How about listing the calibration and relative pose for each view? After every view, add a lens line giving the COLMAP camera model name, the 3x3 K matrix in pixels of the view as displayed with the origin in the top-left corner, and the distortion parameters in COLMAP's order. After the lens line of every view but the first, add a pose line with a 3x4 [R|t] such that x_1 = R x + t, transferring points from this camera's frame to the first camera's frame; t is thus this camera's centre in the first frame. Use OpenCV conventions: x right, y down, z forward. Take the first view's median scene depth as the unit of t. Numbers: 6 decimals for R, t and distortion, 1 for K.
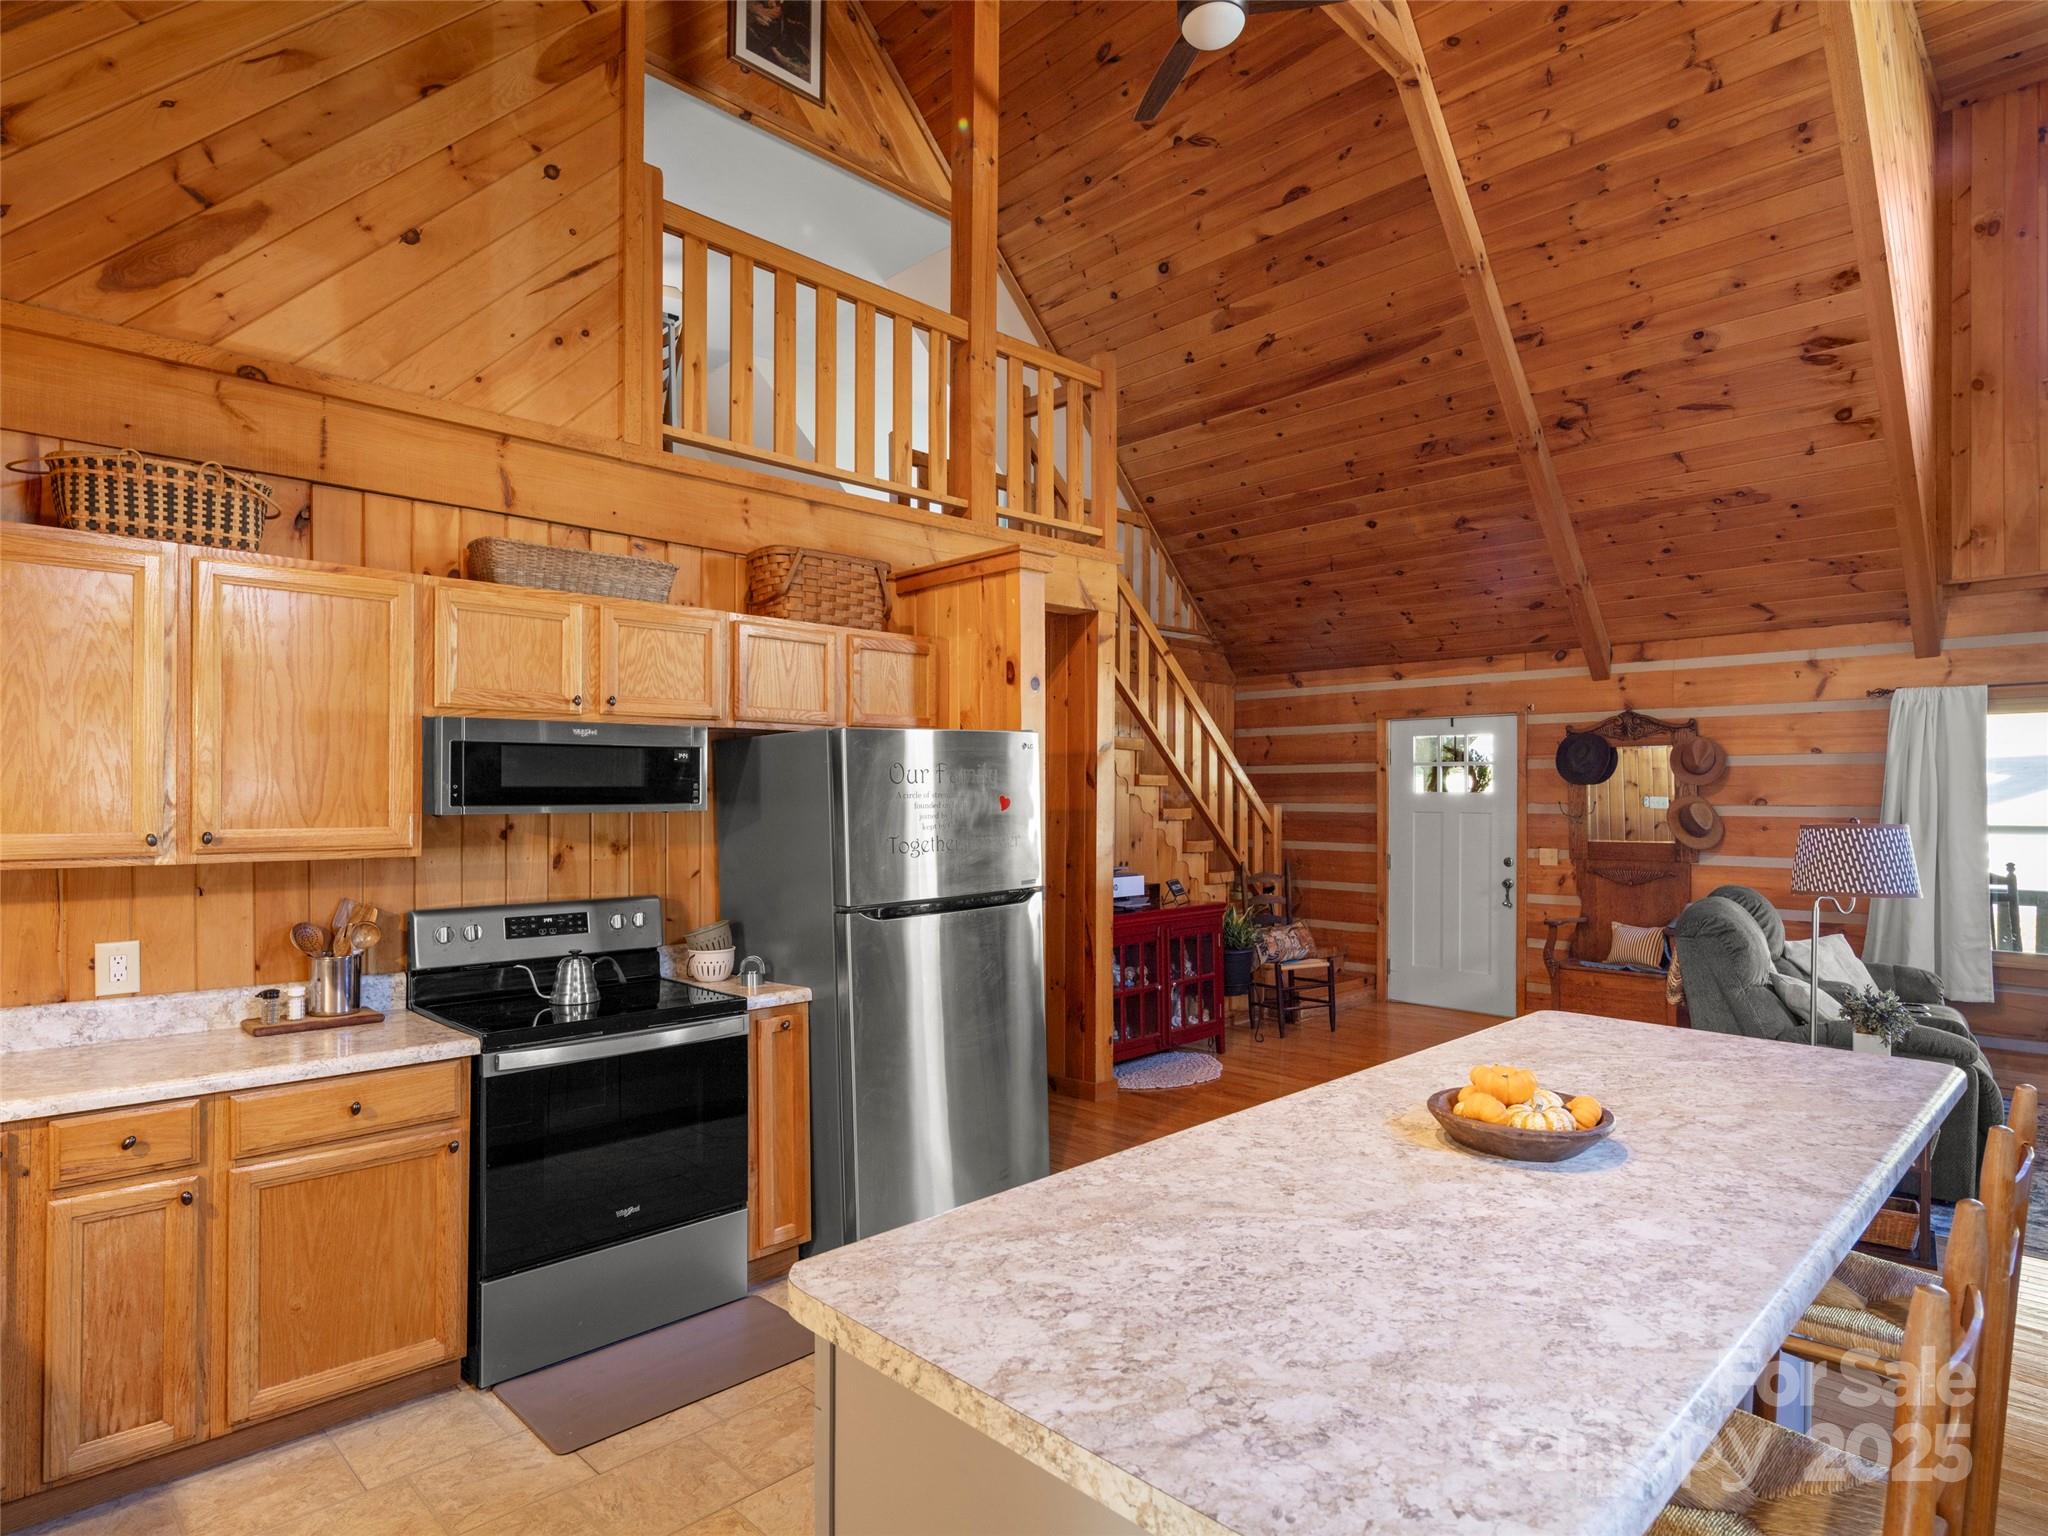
lens RADIAL K [[1129.0, 0, 1005.7], [0, 1129.0, 788.9], [0, 0, 1]] dist [0.014310, -0.006429]
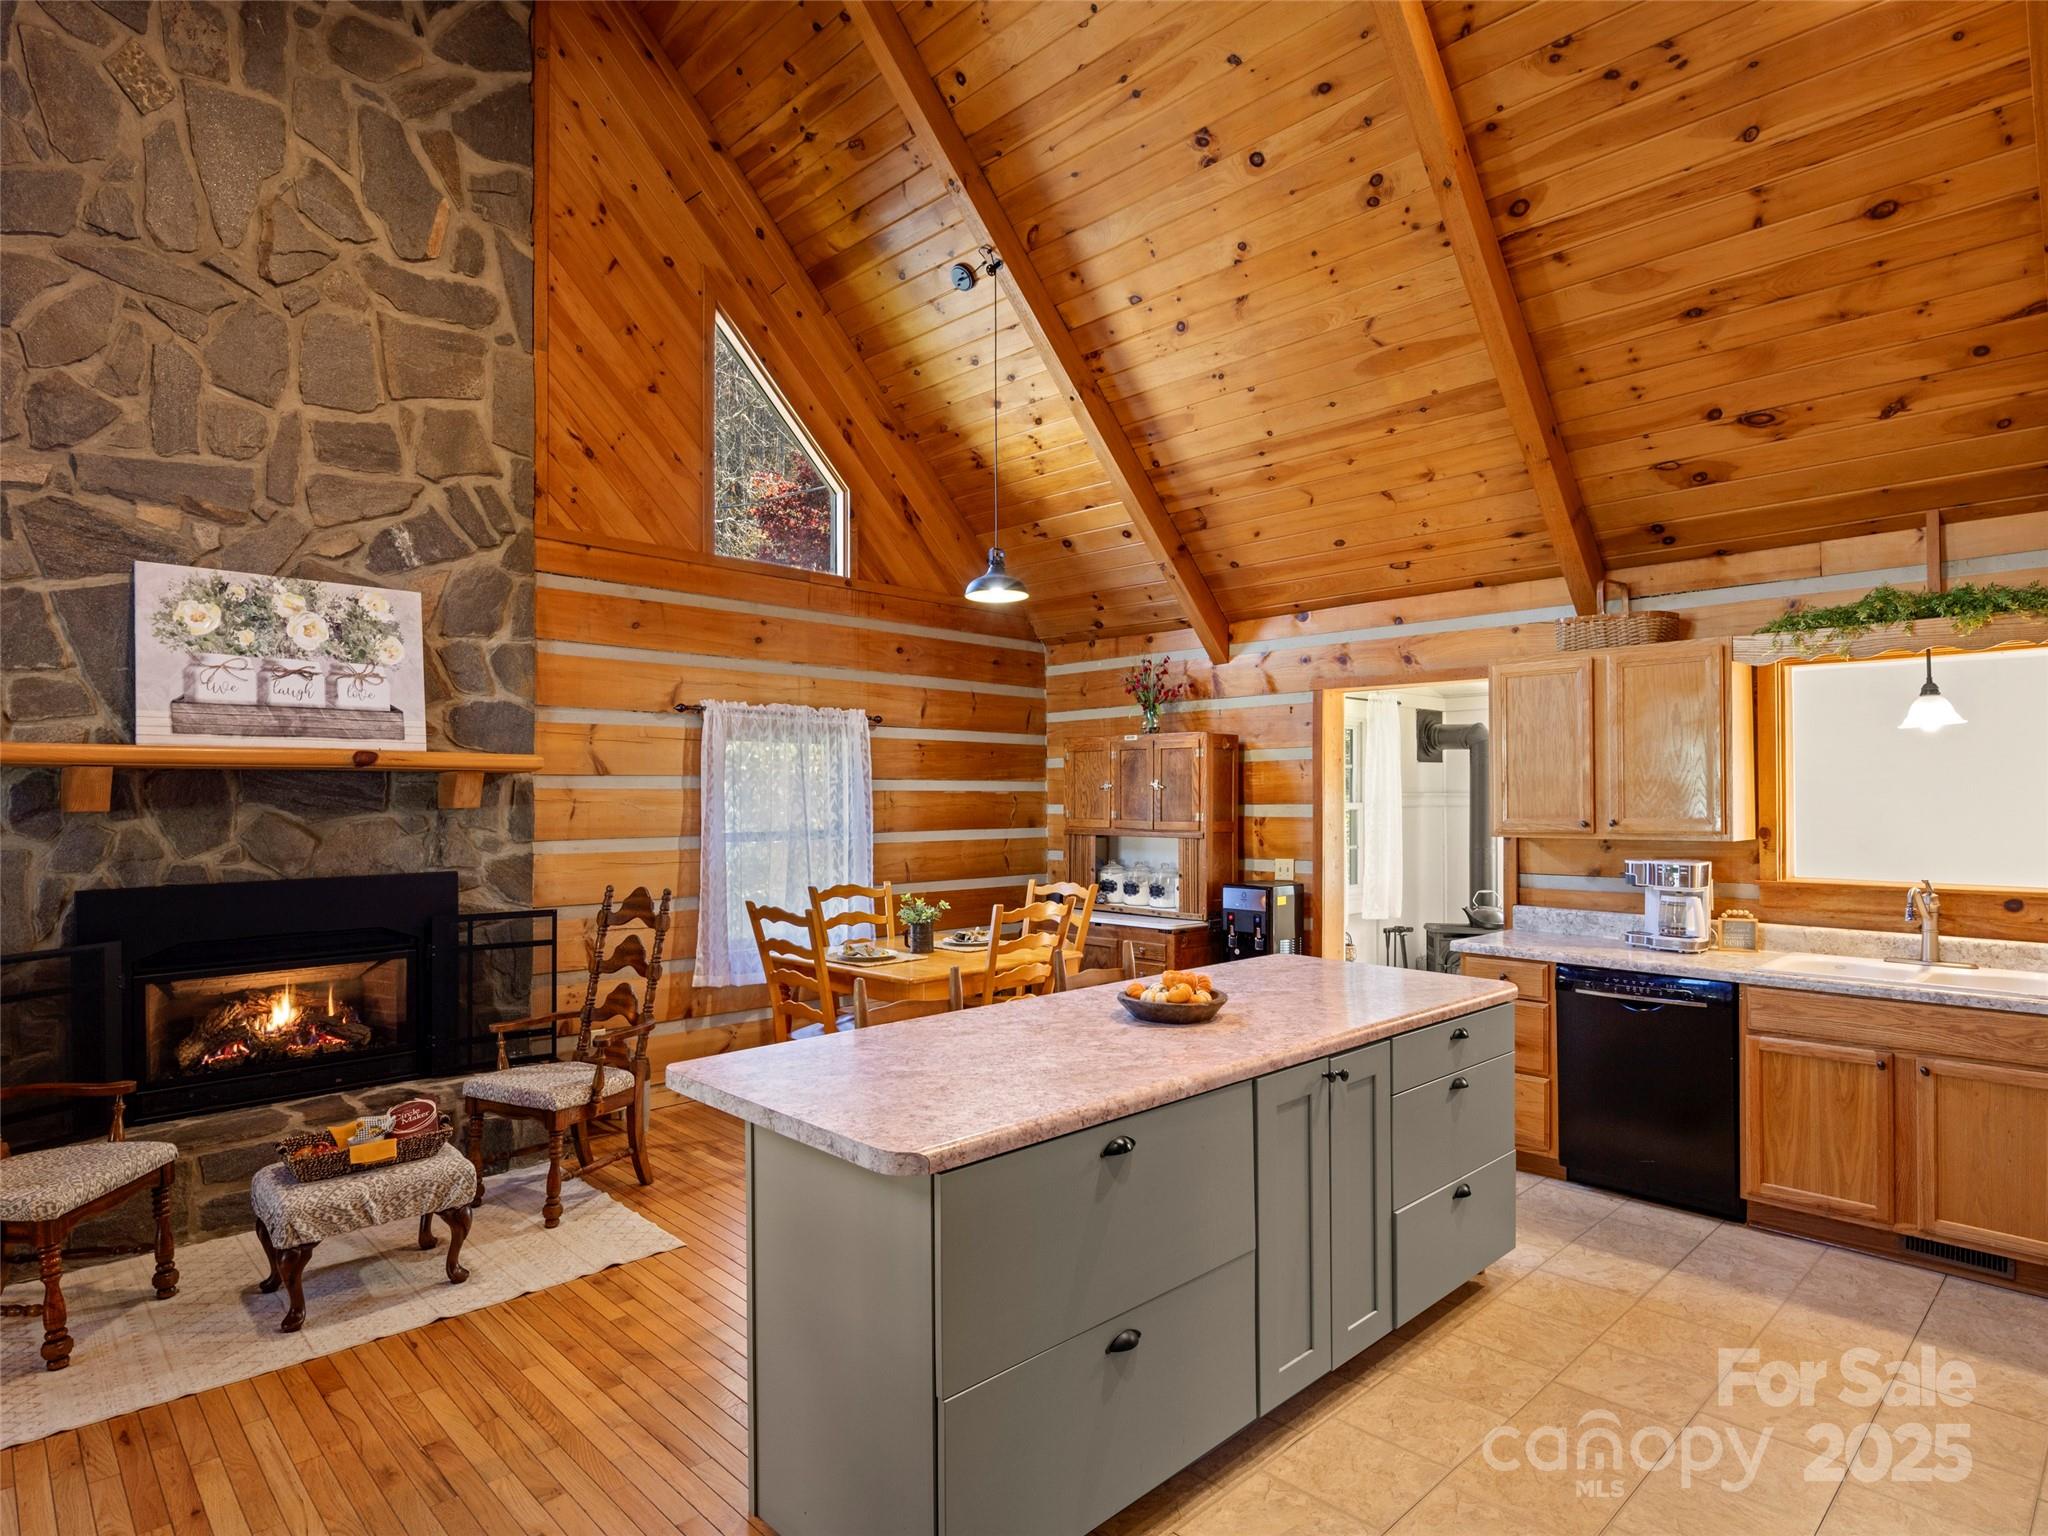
lens RADIAL K [[1129.0, 0, 1013.5], [0, 1129.0, 786.2], [0, 0, 1]] dist [0.014310, -0.006429]
pose [[-0.999955, -0.001268, 0.009407, 0.134620], [-0.001371, 0.999939, -0.010987, 0.003374], [-0.009393, -0.011000, -0.999895, 2.125828]]
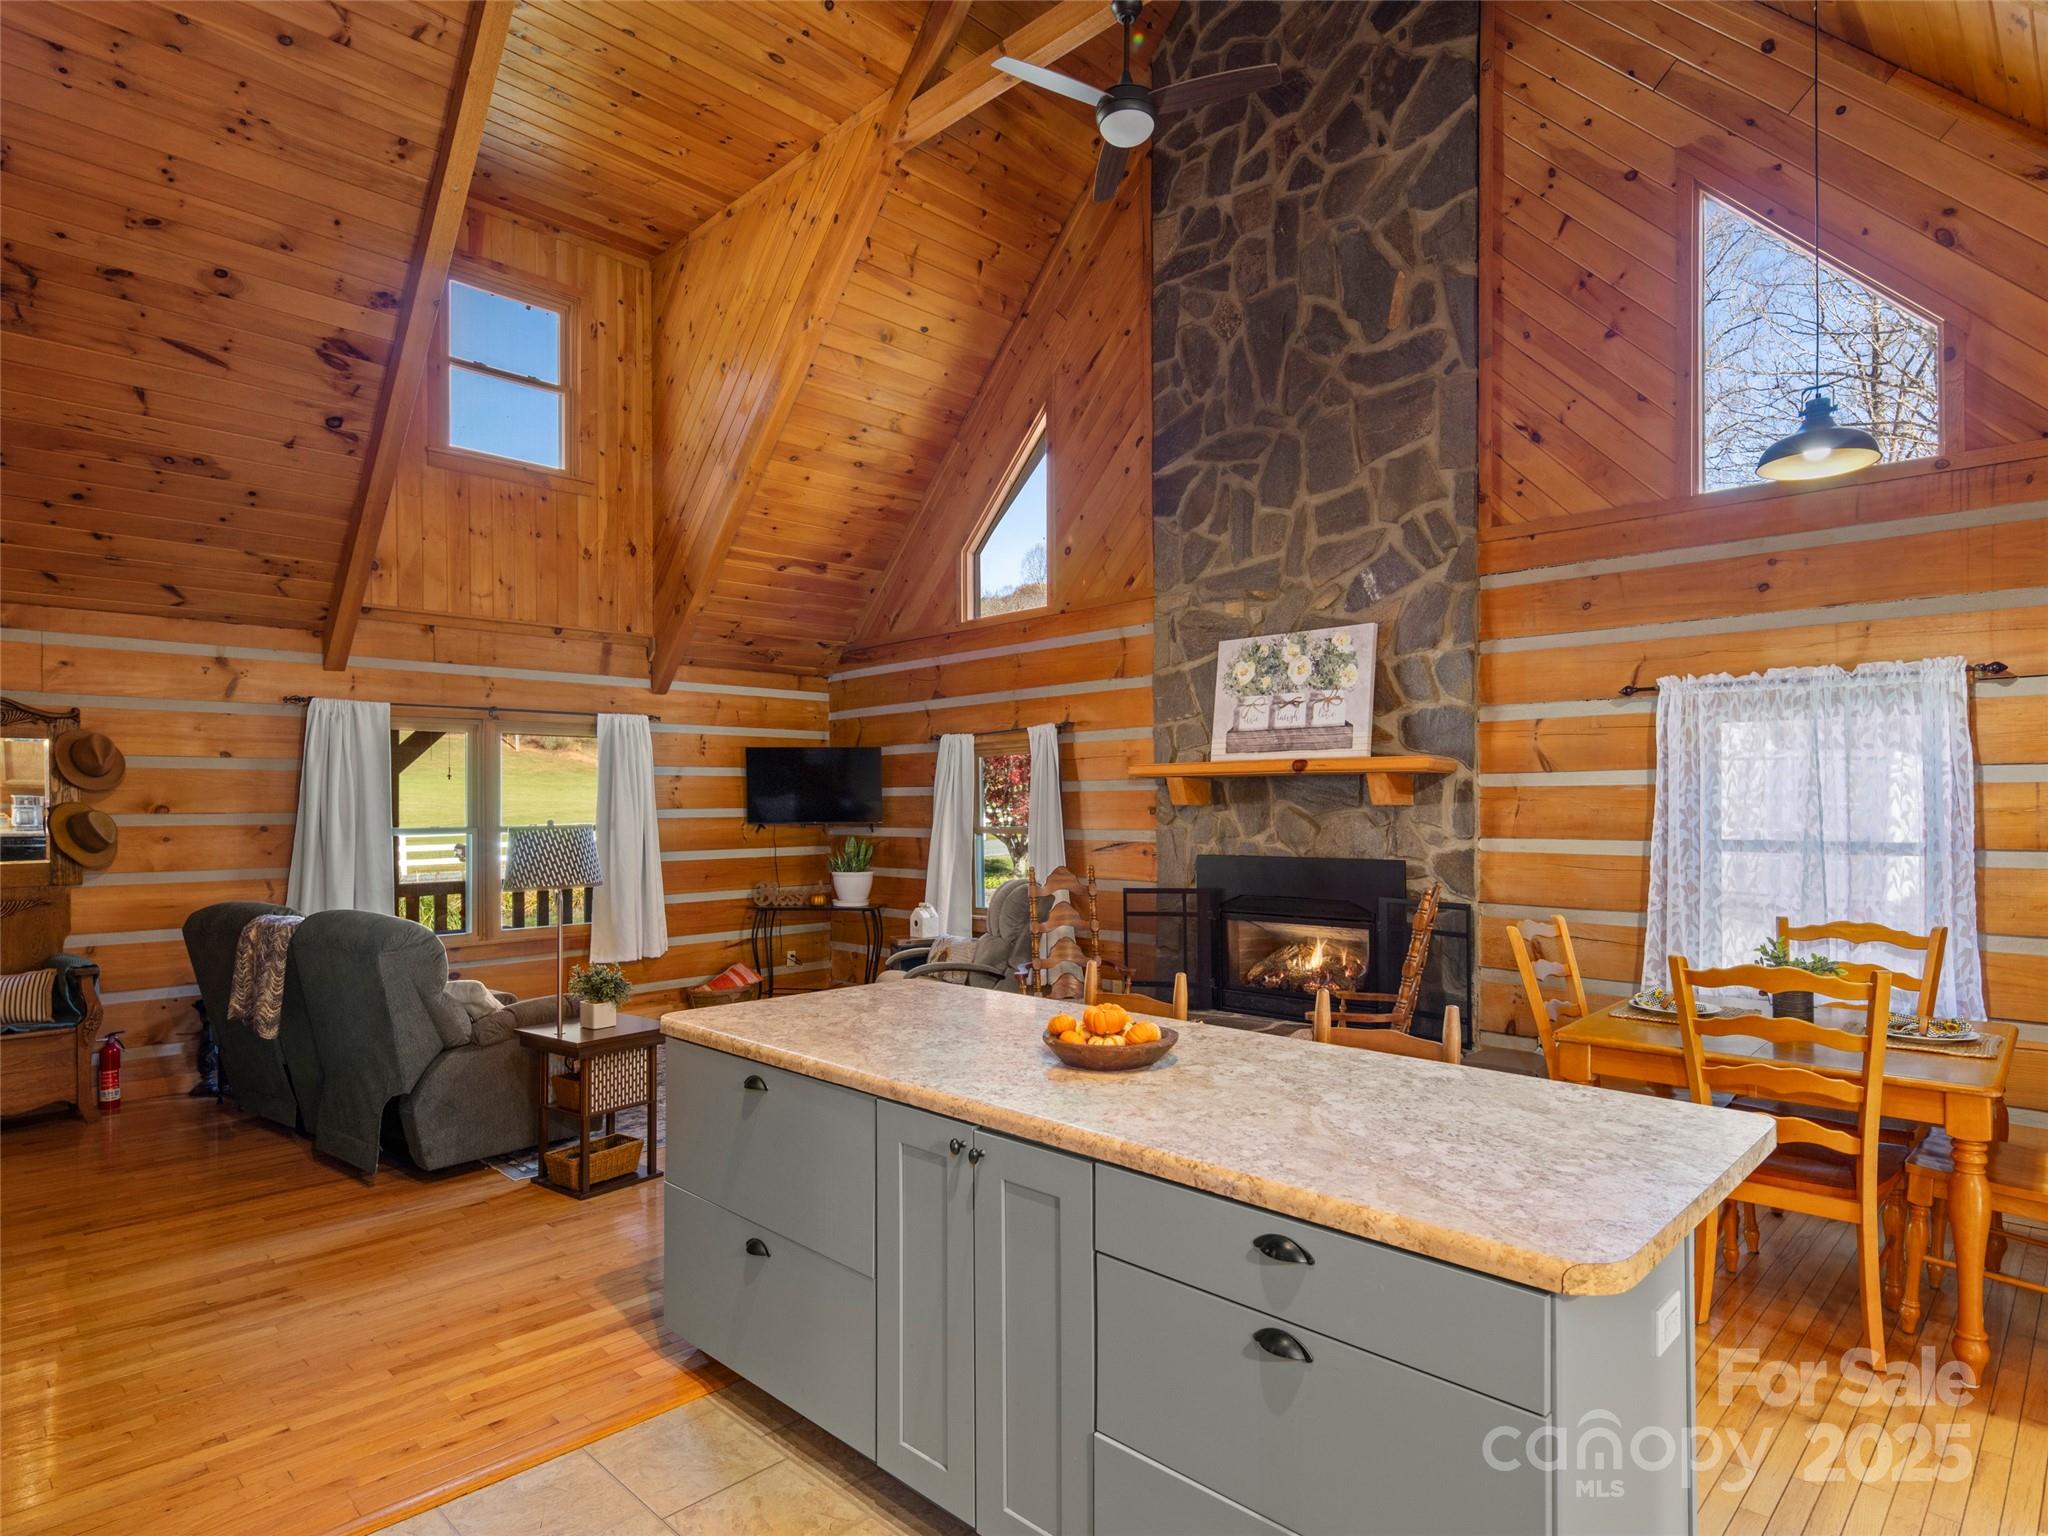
lens RADIAL K [[1129.0, 0, 1083.2], [0, 1129.0, 802.7], [0, 0, 1]] dist [0.014310, -0.006429]
pose [[-0.055224, -0.002649, 0.998471, -0.869766], [-0.001327, 0.999996, 0.002579, 0.010666], [-0.998473, -0.001183, -0.055227, 1.125712]]
